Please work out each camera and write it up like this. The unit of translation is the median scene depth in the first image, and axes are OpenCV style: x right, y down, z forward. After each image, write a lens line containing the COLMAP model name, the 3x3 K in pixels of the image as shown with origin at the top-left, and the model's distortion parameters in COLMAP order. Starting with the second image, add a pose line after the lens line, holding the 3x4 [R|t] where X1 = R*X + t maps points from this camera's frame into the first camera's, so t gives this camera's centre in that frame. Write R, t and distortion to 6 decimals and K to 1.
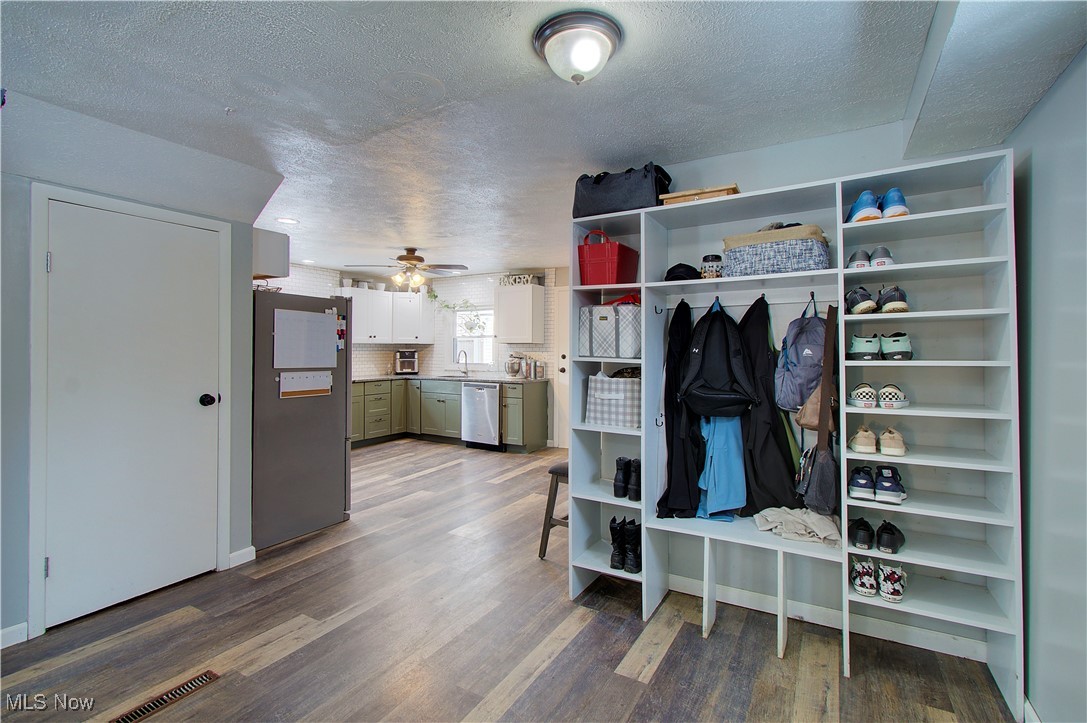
lens RADIAL K [[497.2, 0, 537.1], [0, 497.2, 342.8], [0, 0, 1]] dist [0.000138, 0.000446]
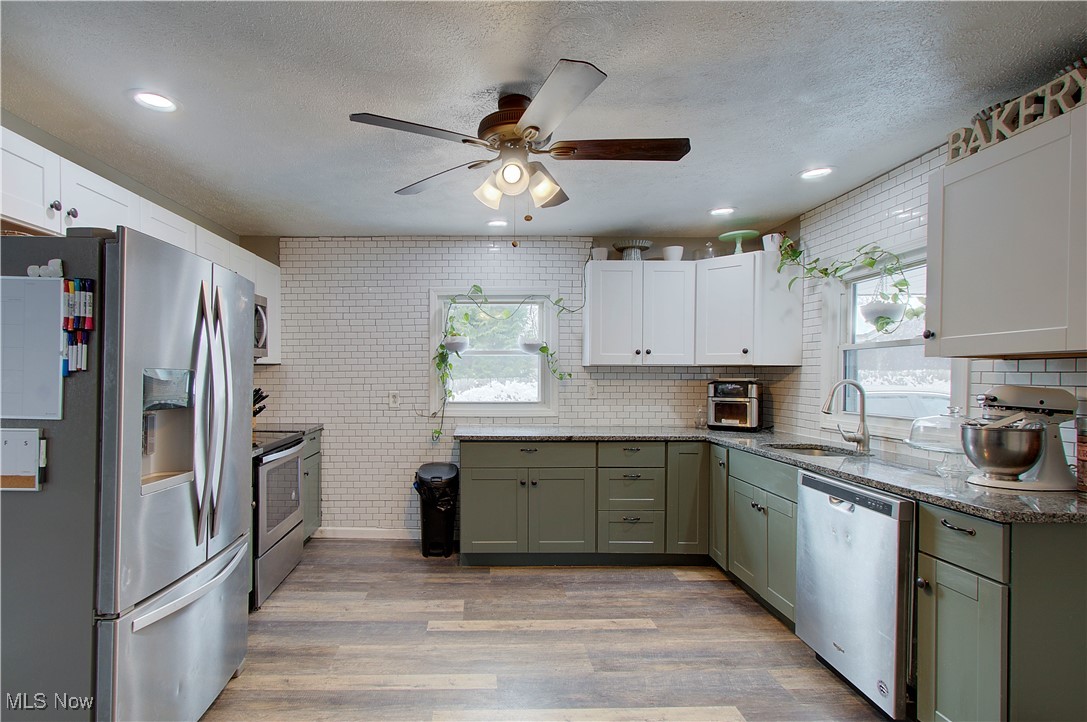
lens RADIAL K [[528.6, 0, 479.7], [0, 528.6, 381.7], [0, 0, 1]] dist [0.000650, -0.000118]
pose [[0.509774, 0.010059, -0.860249, 0.054200], [0.005185, 0.999878, 0.014764, 0.009572], [0.860292, -0.011987, 0.509660, 0.608001]]
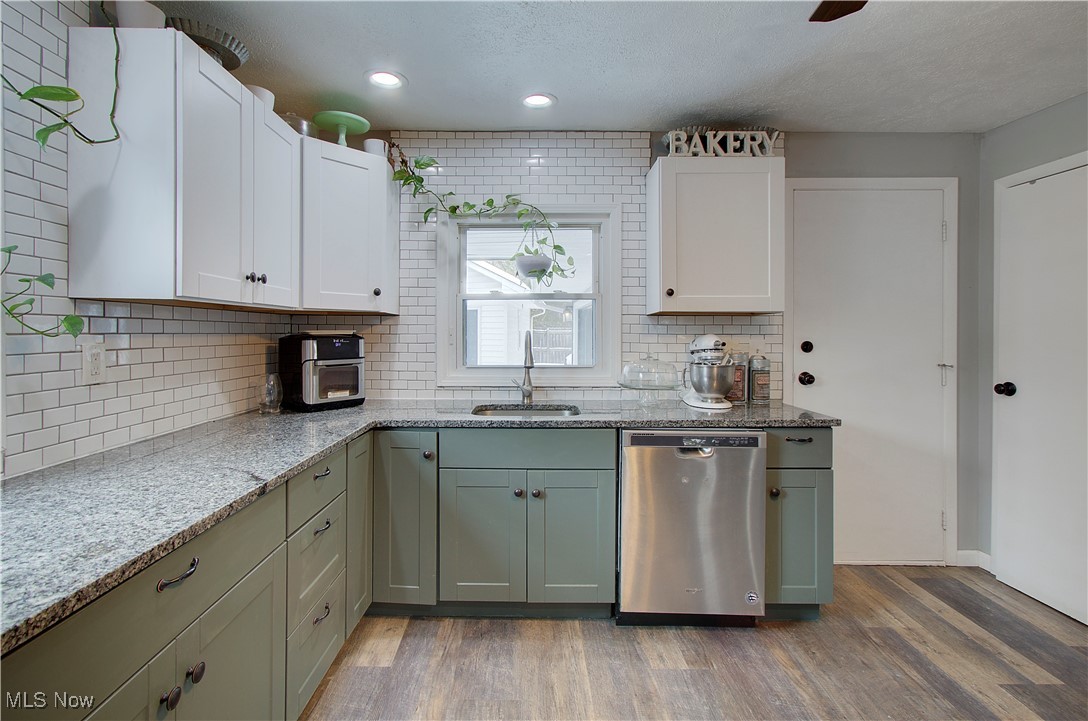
lens RADIAL K [[505.9, 0, 528.5], [0, 505.9, 337.2], [0, 0, 1]] dist [-0.010844, 0.006681]
pose [[0.861924, -0.006621, 0.506994, -0.361196], [-0.005090, 0.999751, 0.021710, 0.011979], [-0.507012, -0.021293, 0.861676, 0.742790]]
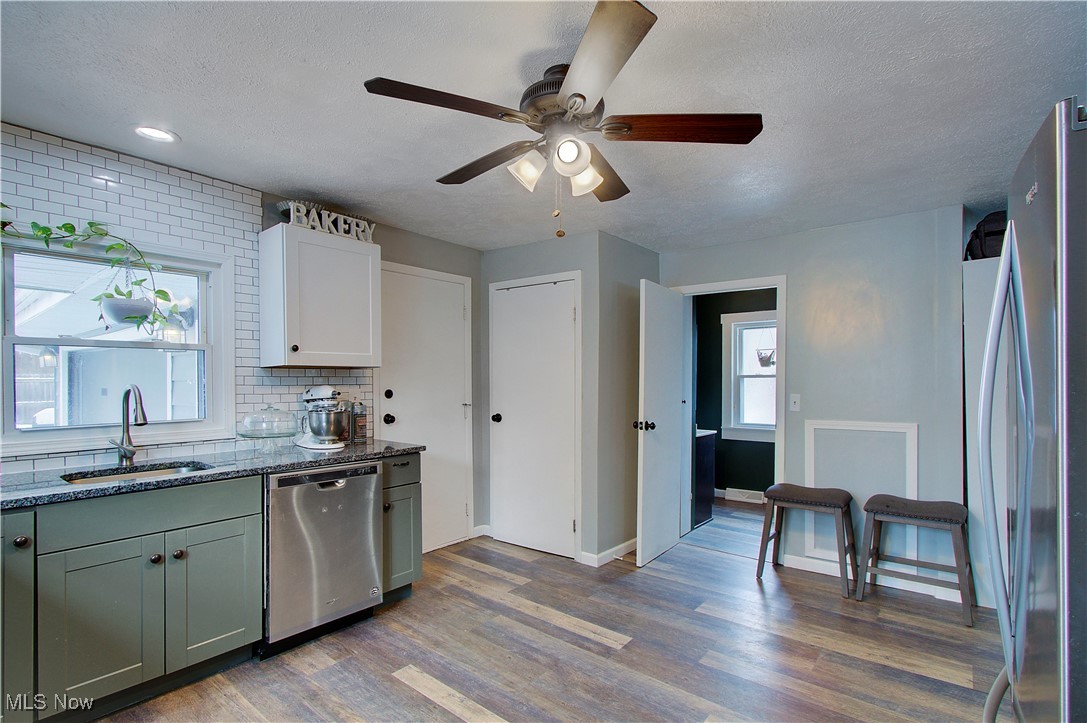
lens RADIAL K [[520.2, 0, 521.2], [0, 520.2, 384.4], [0, 0, 1]] dist [0.001391, 0.000831]
pose [[0.159903, -0.013102, 0.987046, -0.472474], [-0.010986, 0.999826, 0.015051, 0.007750], [-0.987072, -0.013250, 0.159731, 0.759952]]
